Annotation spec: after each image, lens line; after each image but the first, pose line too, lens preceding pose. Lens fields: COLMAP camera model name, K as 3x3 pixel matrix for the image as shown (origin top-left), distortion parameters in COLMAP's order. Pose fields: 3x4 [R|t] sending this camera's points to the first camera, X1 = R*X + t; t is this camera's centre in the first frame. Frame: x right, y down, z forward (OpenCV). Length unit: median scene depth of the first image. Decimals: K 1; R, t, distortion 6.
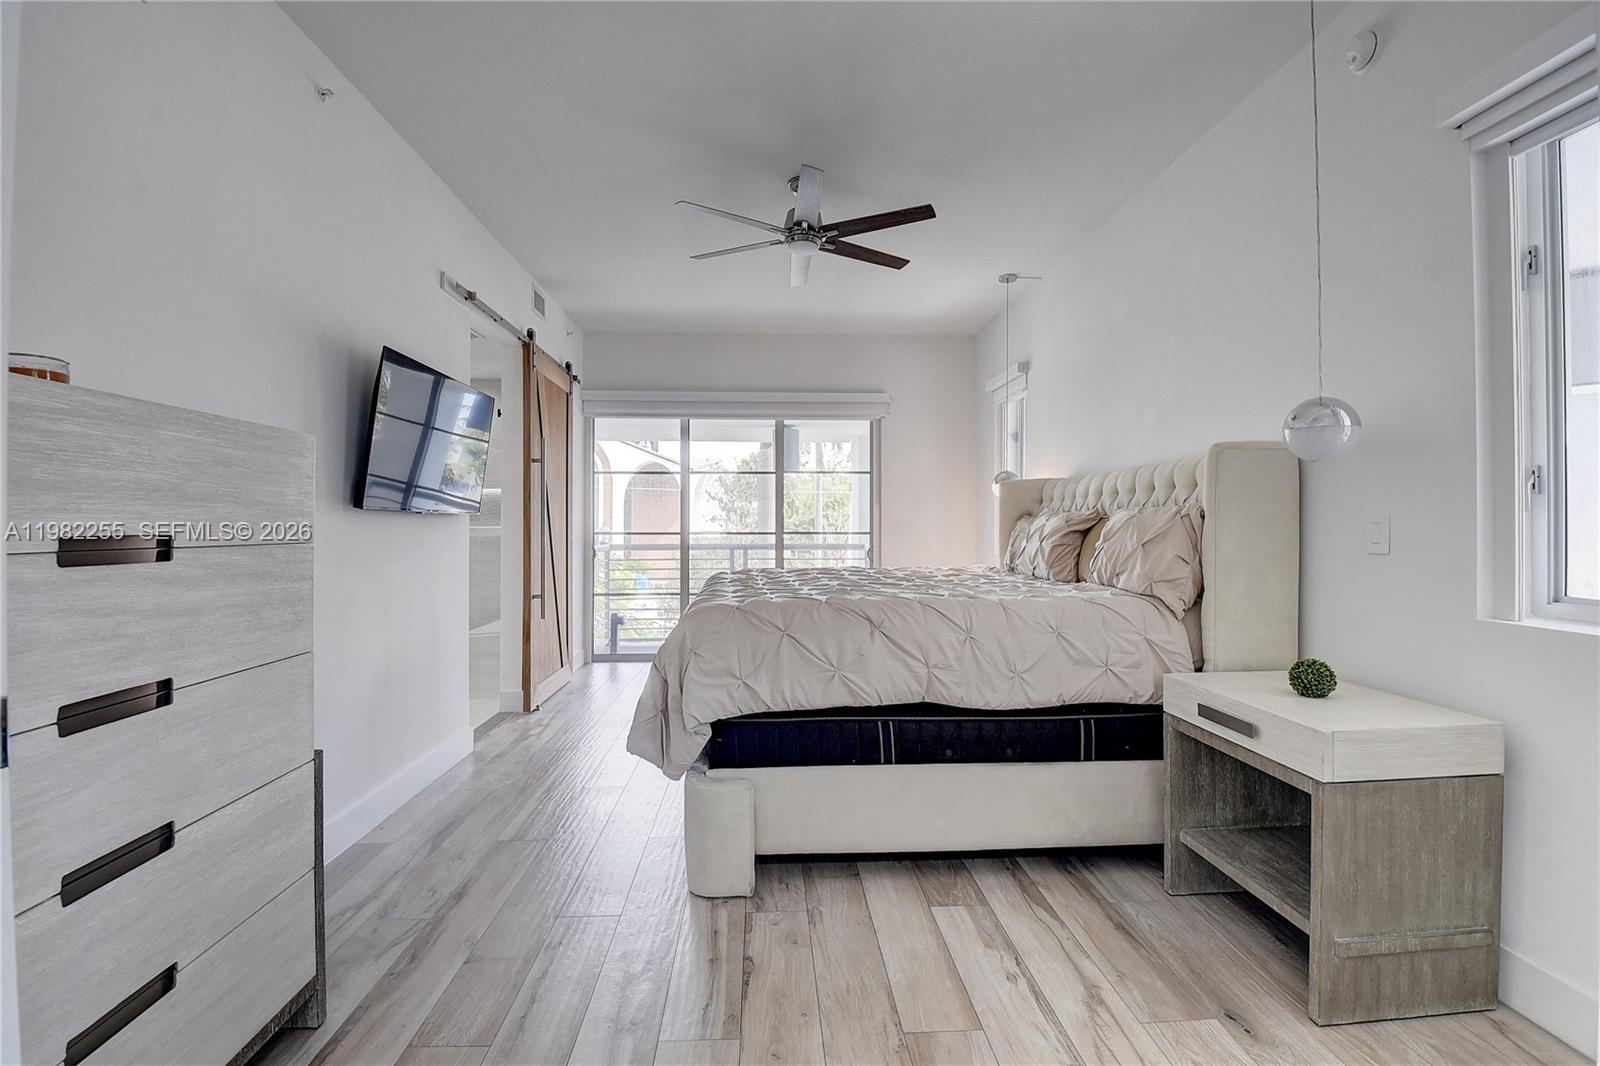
lens RADIAL K [[701.9, 0, 805.1], [0, 701.9, 523.2], [0, 0, 1]] dist [0.000348, -0.014393]
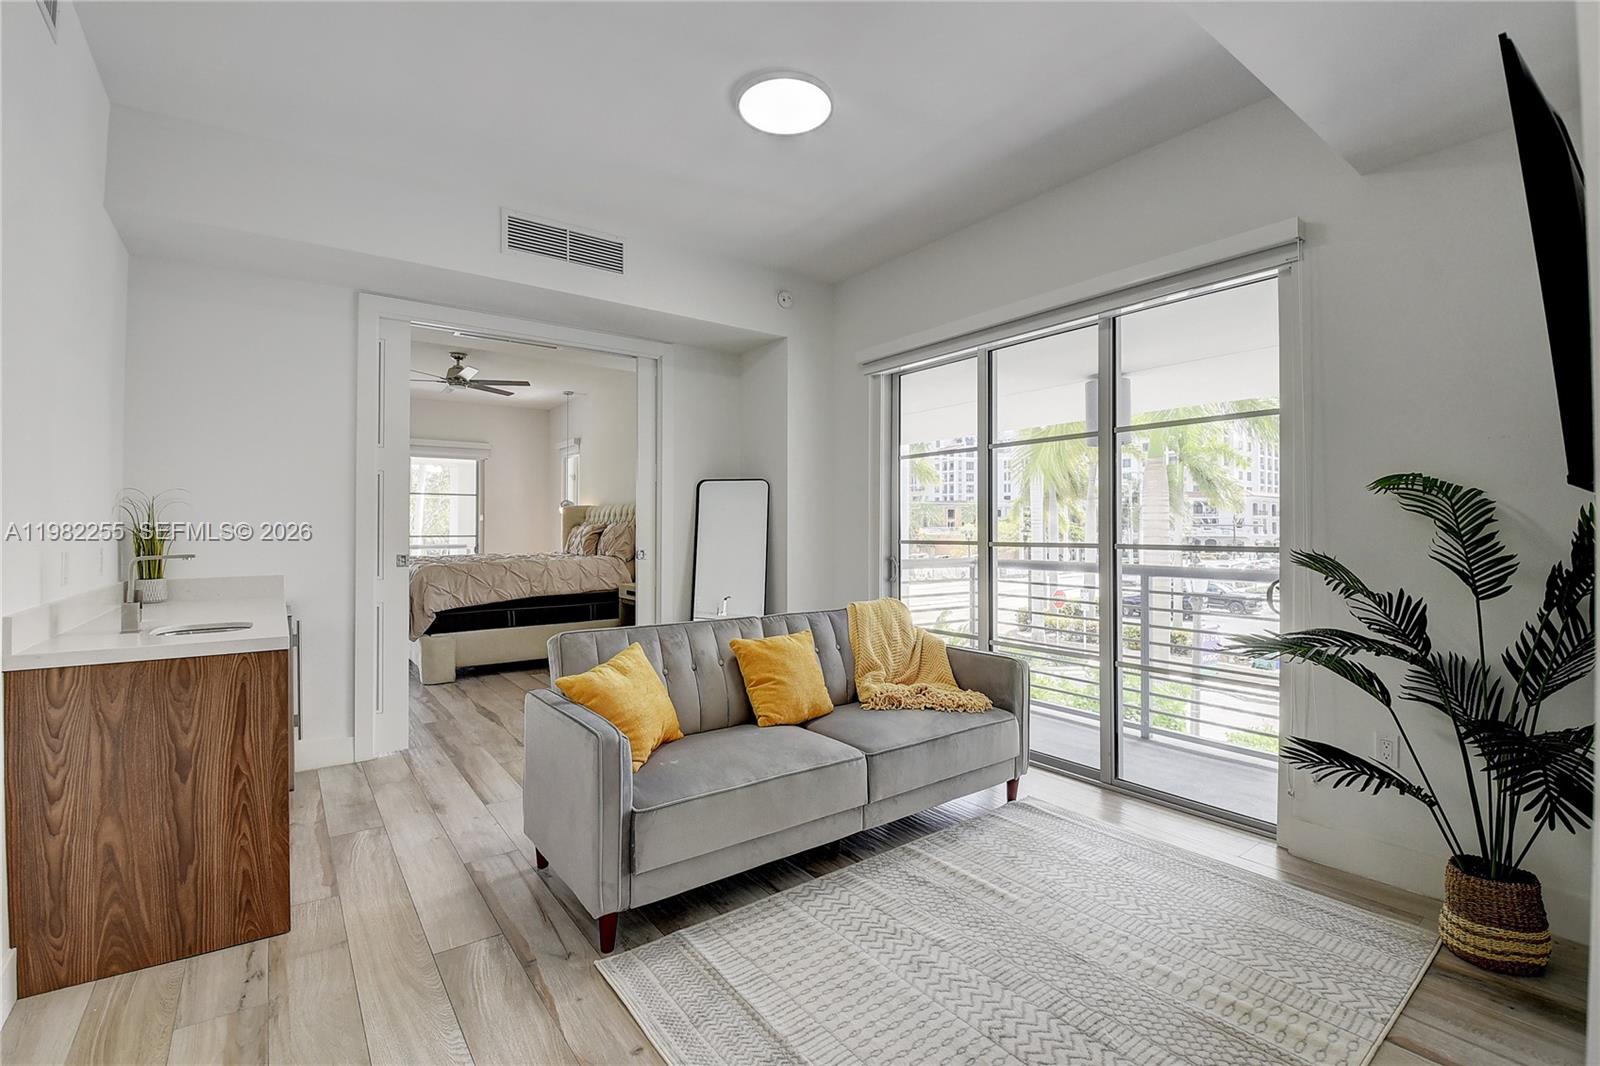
lens RADIAL K [[701.9, 0, 804.6], [0, 701.9, 524.8], [0, 0, 1]] dist [0.000348, -0.014393]
pose [[0.833727, 0.000724, 0.552176, -0.250176], [0.000917, 0.999996, -0.002696, -0.007126], [-0.552175, 0.002754, 0.833723, -1.051564]]
